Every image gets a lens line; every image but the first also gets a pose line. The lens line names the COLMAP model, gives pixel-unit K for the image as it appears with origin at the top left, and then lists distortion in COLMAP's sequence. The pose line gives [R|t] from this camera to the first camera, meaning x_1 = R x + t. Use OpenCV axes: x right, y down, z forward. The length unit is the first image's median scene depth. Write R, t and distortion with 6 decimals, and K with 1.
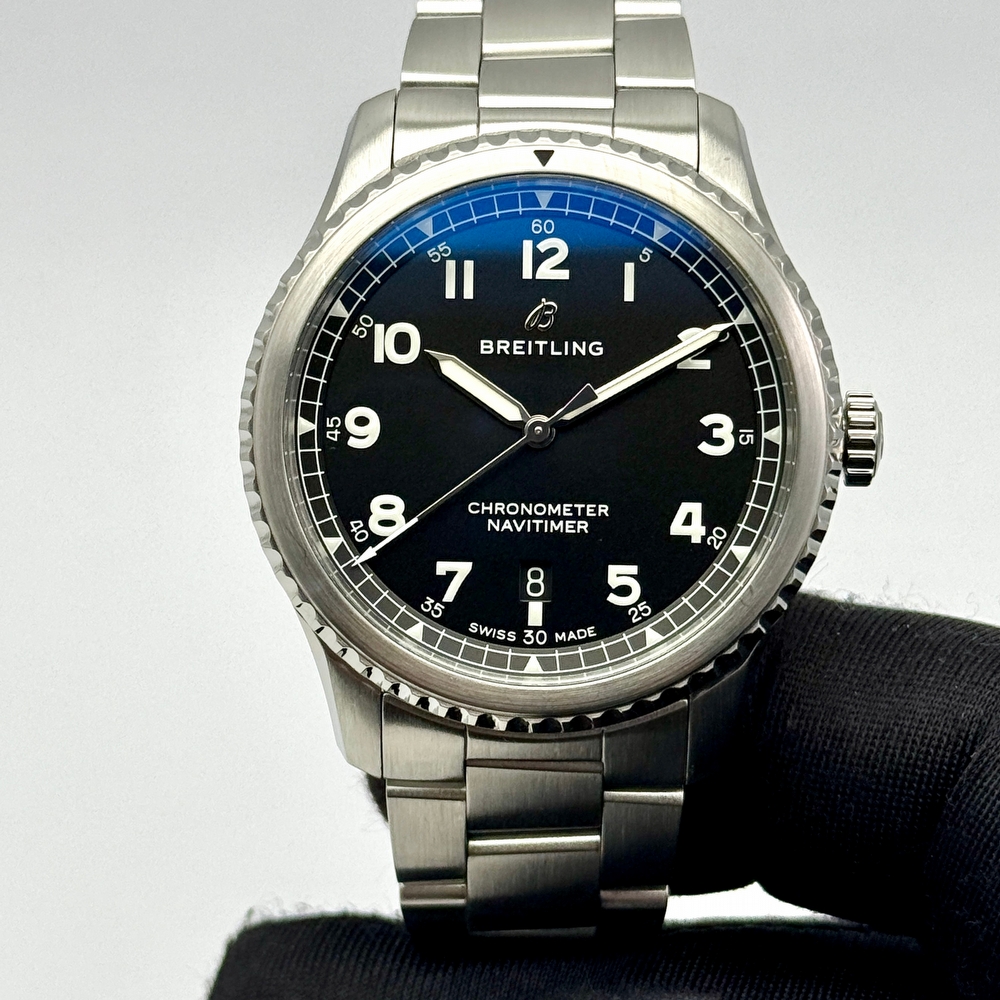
lens RADIAL K [[2871.8, 0, 495.1], [0, 2871.8, 487.2], [0, 0, 1]] dist [0.313658, 0.077967]
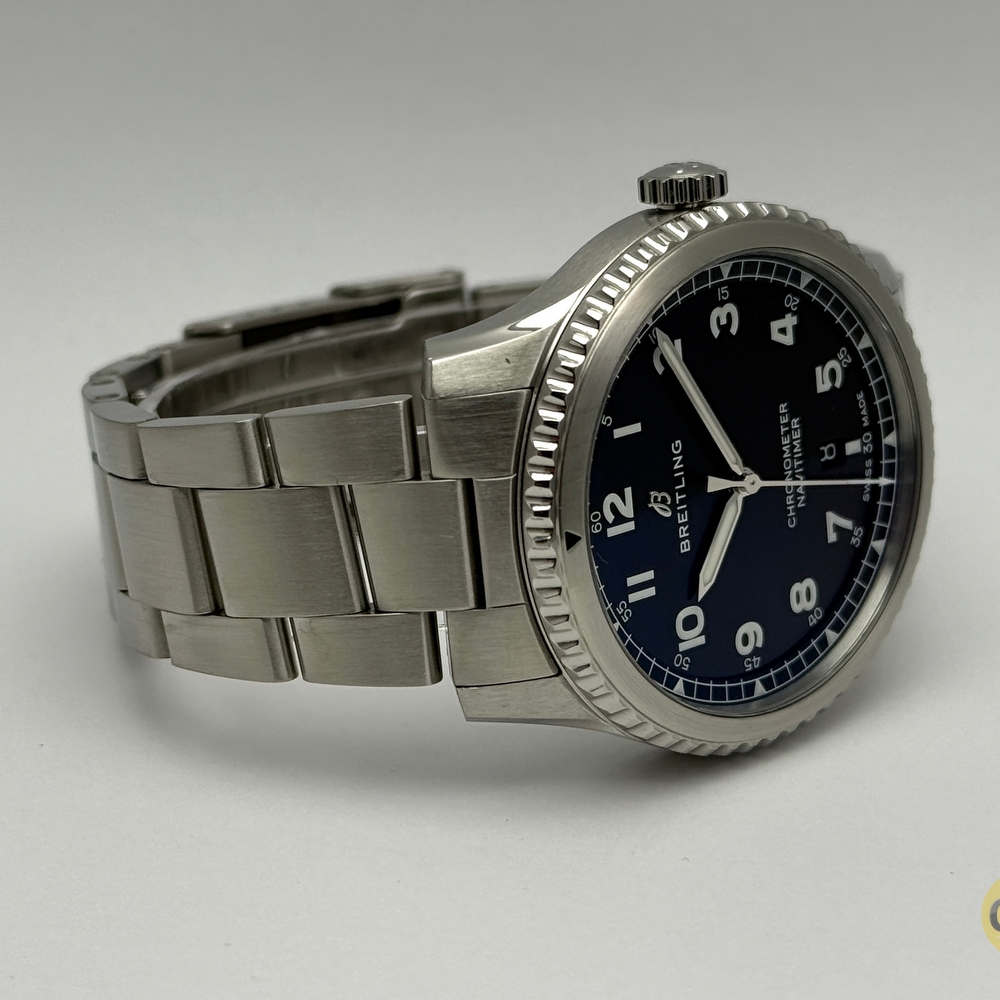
lens RADIAL K [[2871.8, 0, 495.1], [0, 2871.8, 487.2], [0, 0, 1]] dist [0.313658, 0.077967]
pose [[-0.138198, -0.971216, -0.194014, 0.237134], [0.735683, -0.231817, 0.636421, -0.780988], [-0.663078, -0.054781, 0.746543, 0.247839]]
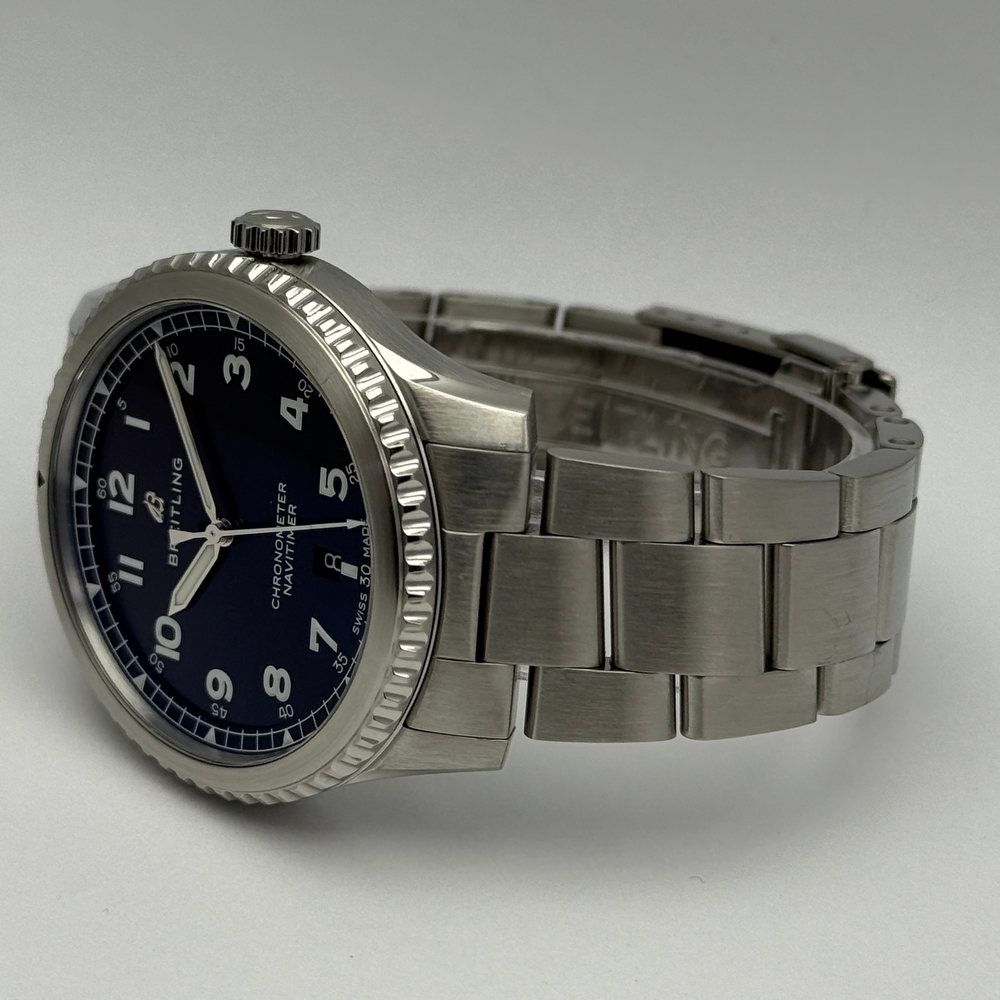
lens RADIAL K [[2871.8, 0, 495.1], [0, 2871.8, 487.2], [0, 0, 1]] dist [0.313658, 0.077967]
pose [[0.086531, -0.974196, -0.208456, 0.266070], [0.775240, 0.197262, -0.600076, 0.706709], [0.625712, -0.109678, 0.772305, 0.227168]]
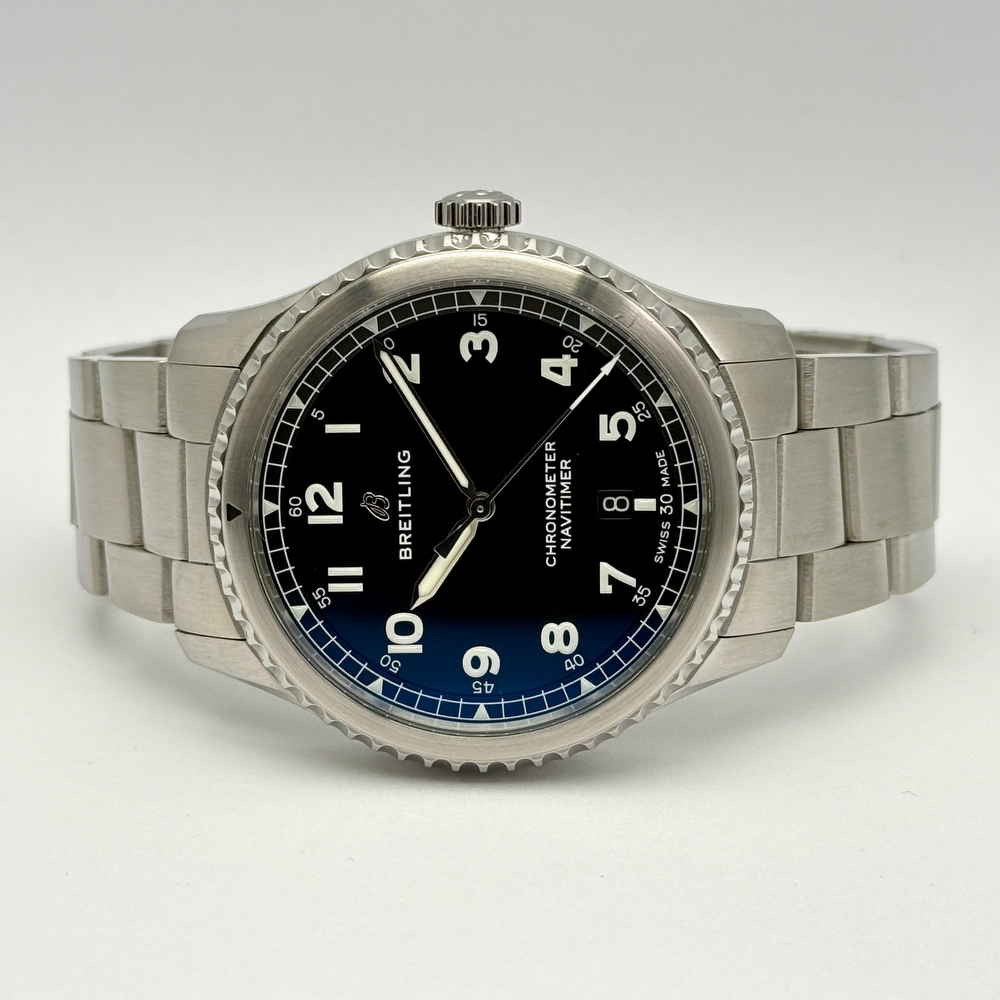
lens RADIAL K [[2871.8, 0, 495.1], [0, 2871.8, 487.2], [0, 0, 1]] dist [0.313658, 0.077967]
pose [[-0.028793, -0.992635, -0.117669, 0.152561], [0.999465, -0.030418, 0.012039, -0.026908], [-0.015530, -0.117260, 0.992980, -0.099173]]
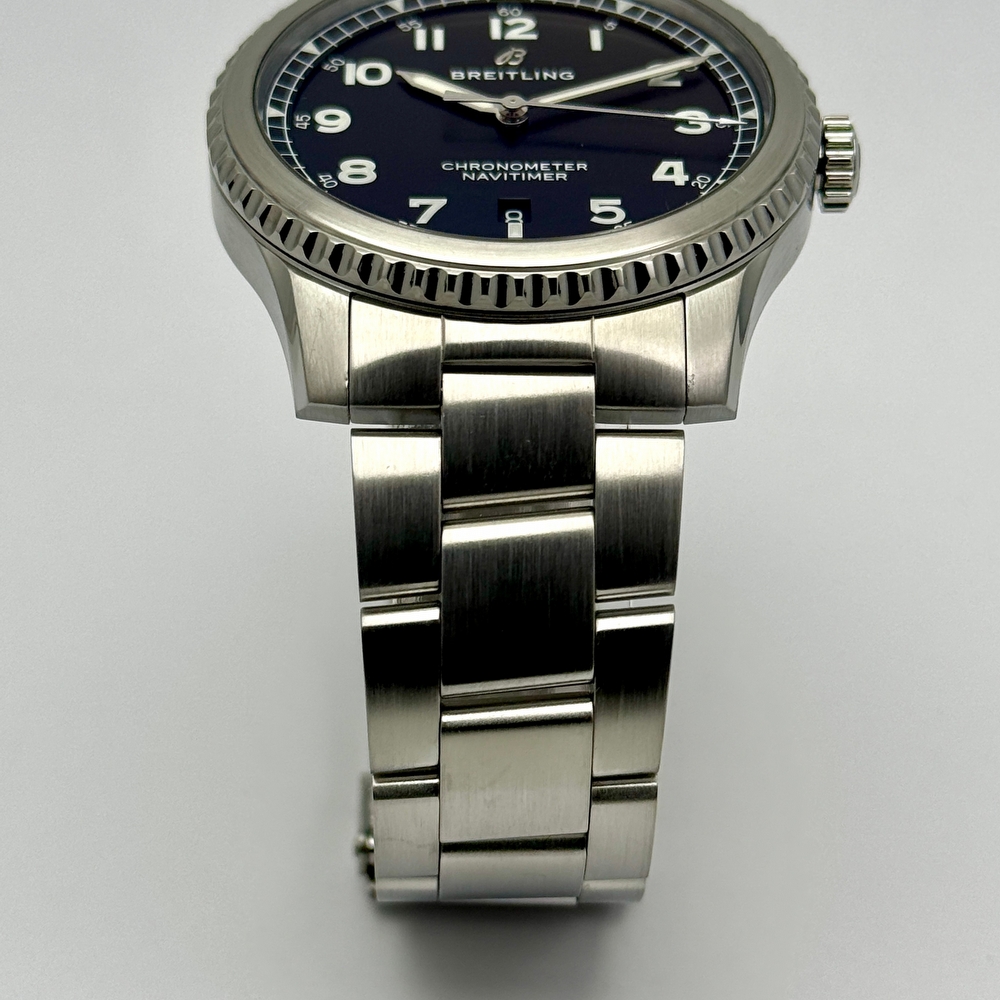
lens RADIAL K [[2871.8, 0, 495.1], [0, 2871.8, 487.2], [0, 0, 1]] dist [0.313658, 0.077967]
pose [[0.998224, 0.020420, 0.055965, -0.043509], [0.027391, 0.676924, -0.735543, 0.792256], [-0.052904, 0.735769, 0.675163, 0.425745]]
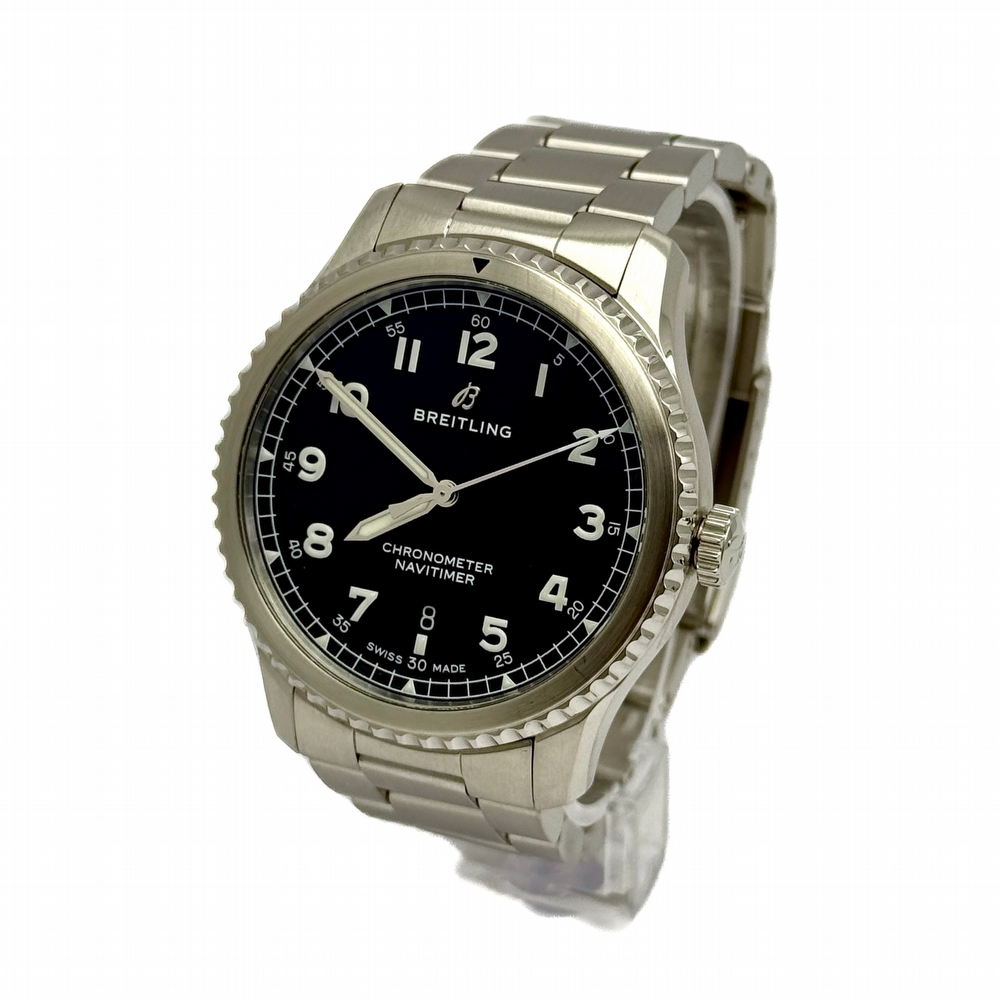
lens RADIAL K [[2871.8, 0, 495.1], [0, 2871.8, 487.2], [0, 0, 1]] dist [0.313658, 0.077967]
pose [[0.947491, 0.170198, -0.270727, 0.352083], [-0.152833, 0.984663, 0.084142, -0.123954], [0.280896, -0.038348, 0.958972, -0.124446]]
